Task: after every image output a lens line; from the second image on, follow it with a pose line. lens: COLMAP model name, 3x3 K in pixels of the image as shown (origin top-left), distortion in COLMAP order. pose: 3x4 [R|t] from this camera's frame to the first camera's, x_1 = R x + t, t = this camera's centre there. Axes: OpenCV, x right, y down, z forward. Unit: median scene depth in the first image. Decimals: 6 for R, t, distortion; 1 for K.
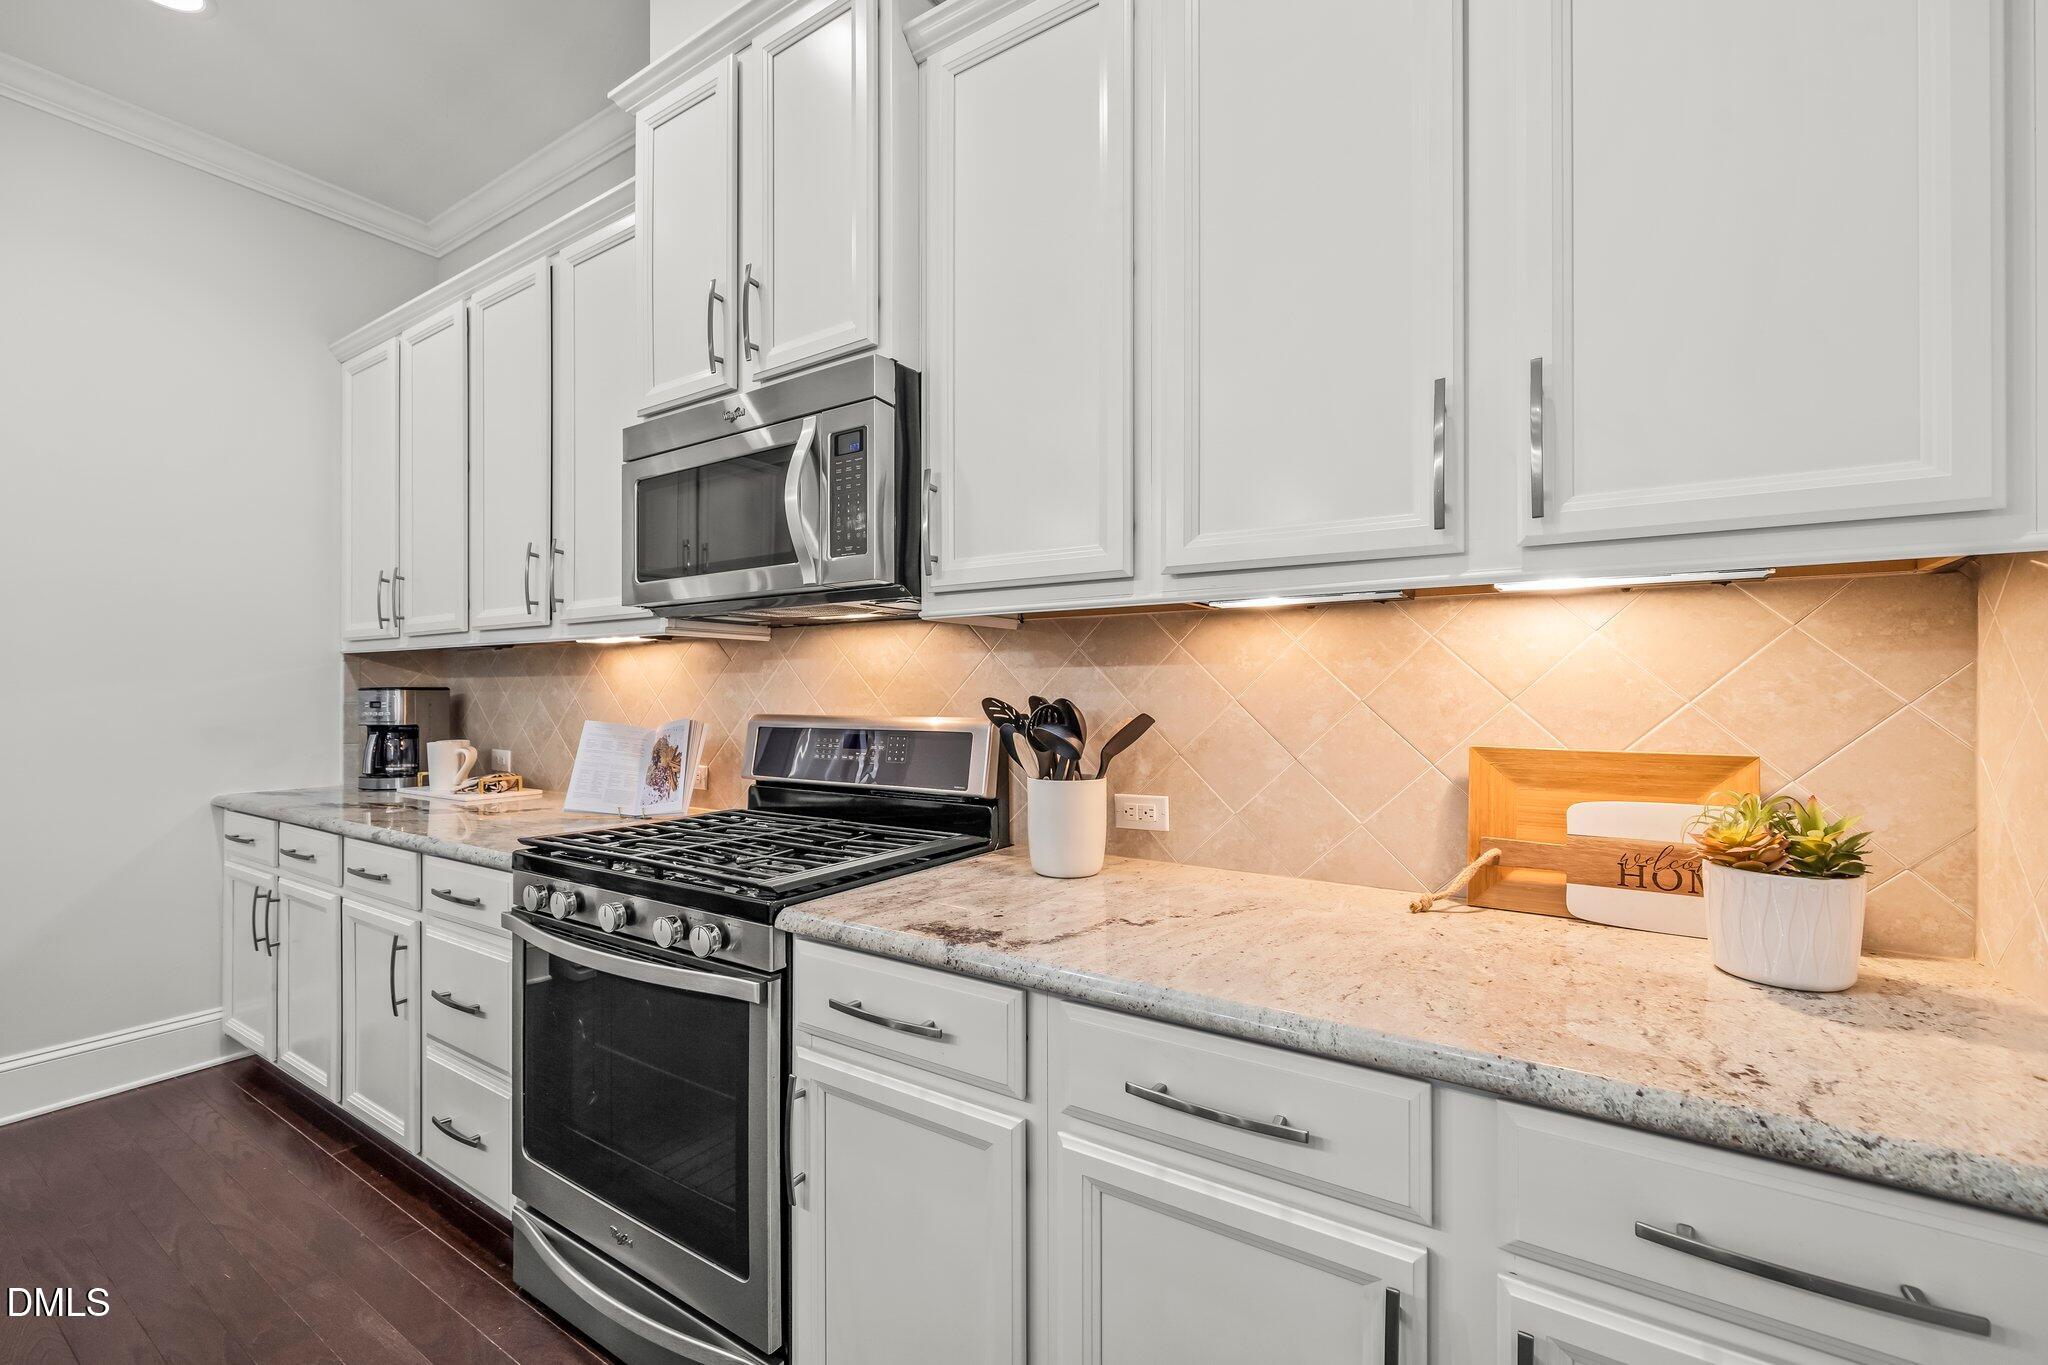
lens RADIAL K [[816.3, 0, 1021.4], [0, 816.3, 695.0], [0, 0, 1]] dist [-0.000394, 0.000170]
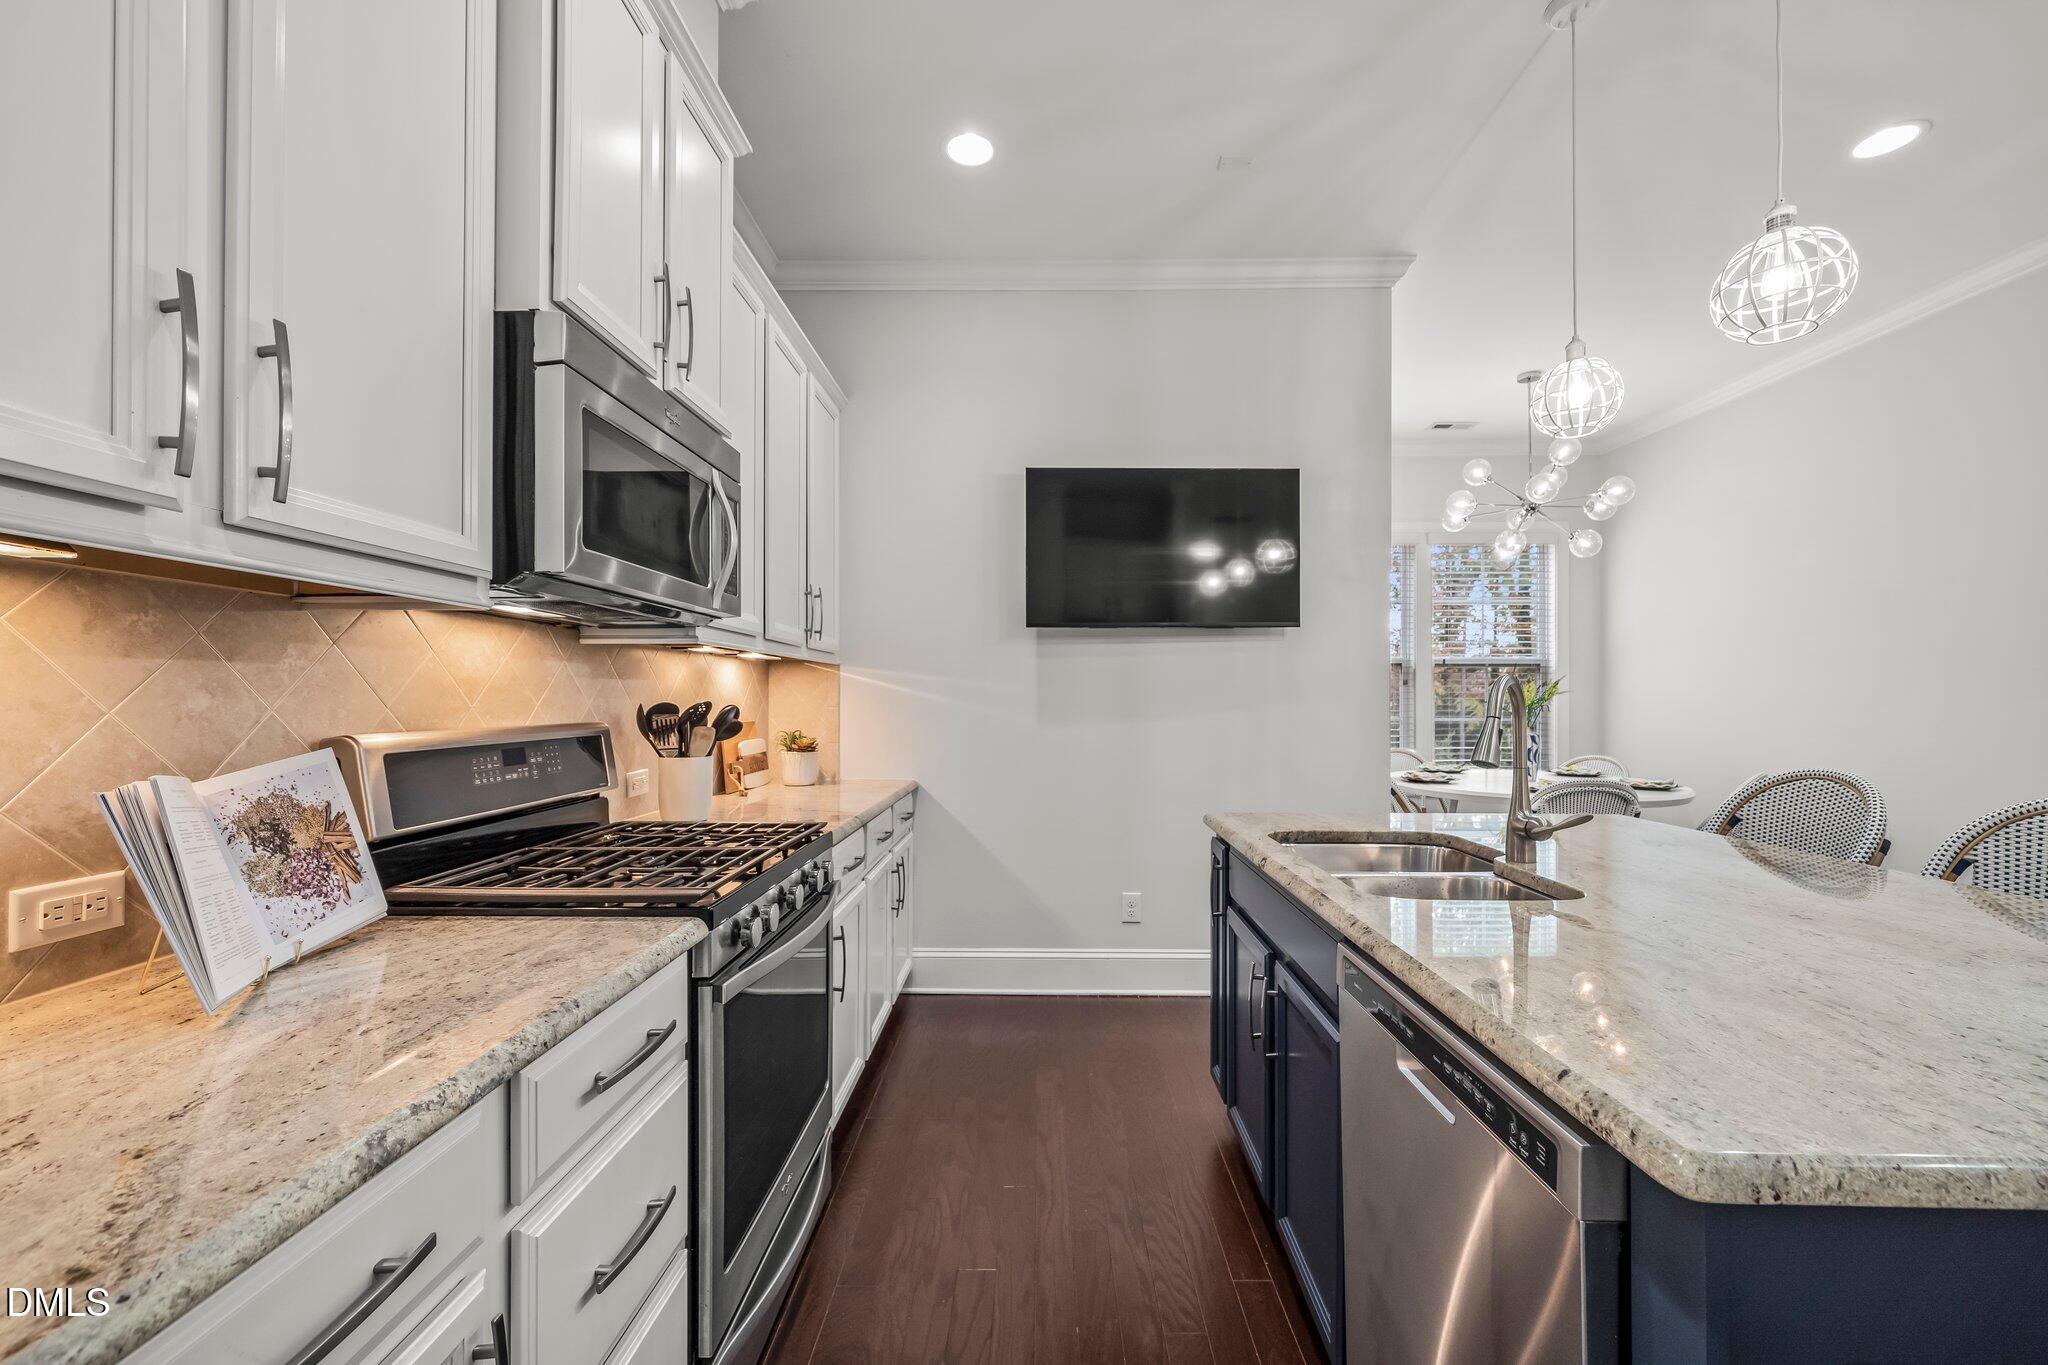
lens RADIAL K [[816.3, 0, 1032.3], [0, 816.3, 692.2], [0, 0, 1]] dist [-0.000394, 0.000170]
pose [[-0.526803, 0.001100, 0.849987, -1.213582], [-0.007609, 0.999953, -0.006010, -0.010255], [-0.849954, -0.009634, -0.526769, 0.971514]]
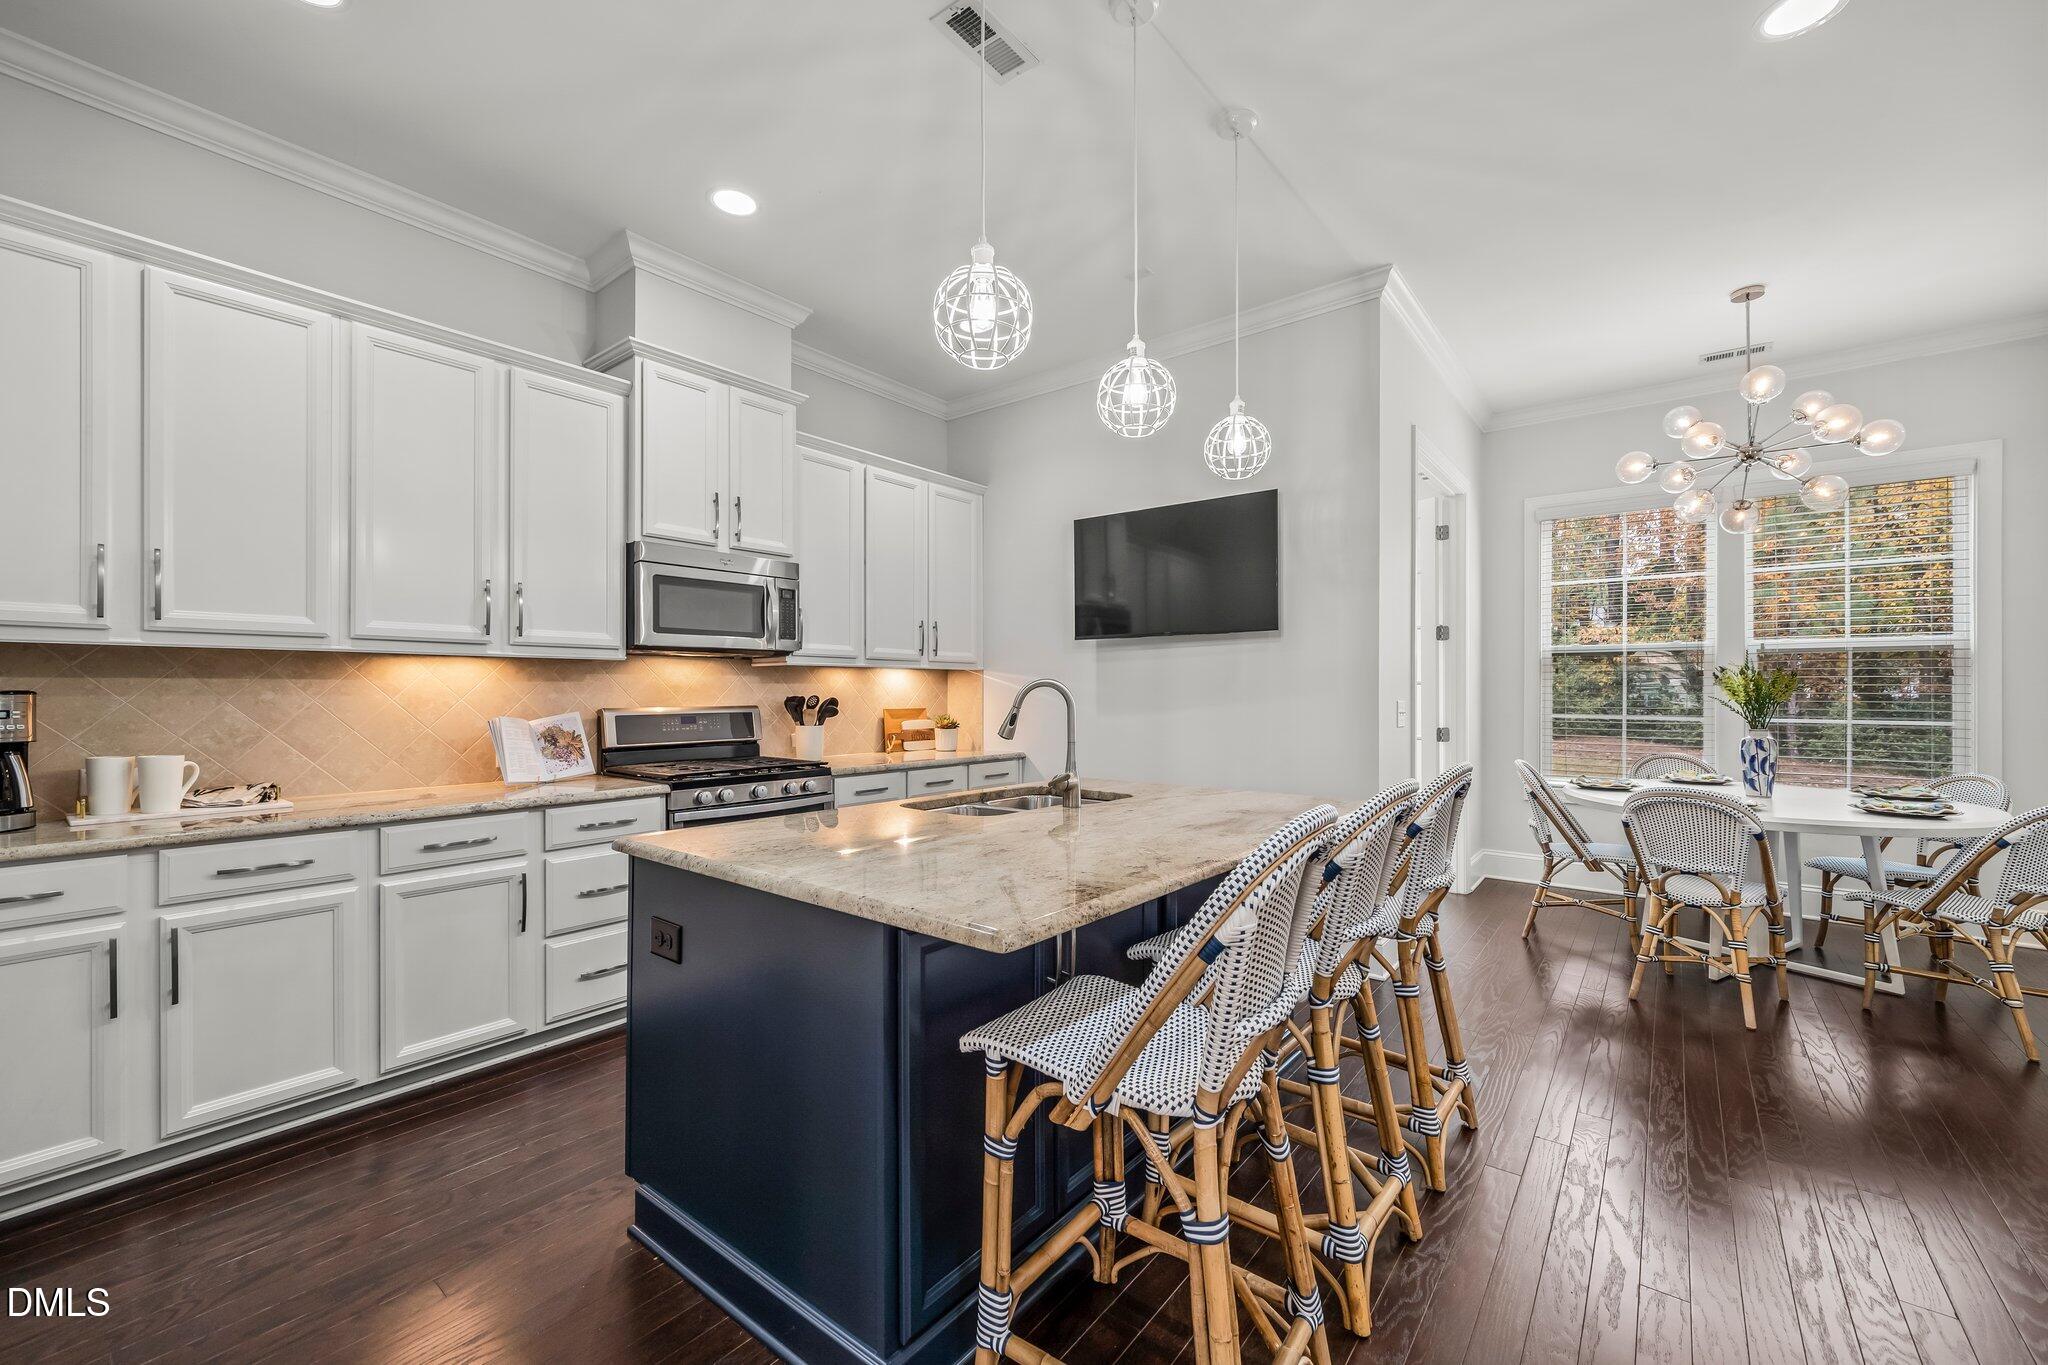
lens RADIAL K [[816.3, 0, 1014.6], [0, 816.3, 685.8], [0, 0, 1]] dist [-0.000394, 0.000170]
pose [[0.105140, 0.001276, 0.994457, -2.015171], [-0.004286, 0.999990, -0.000830, -0.025545], [-0.994448, -0.004175, 0.105144, 0.026109]]
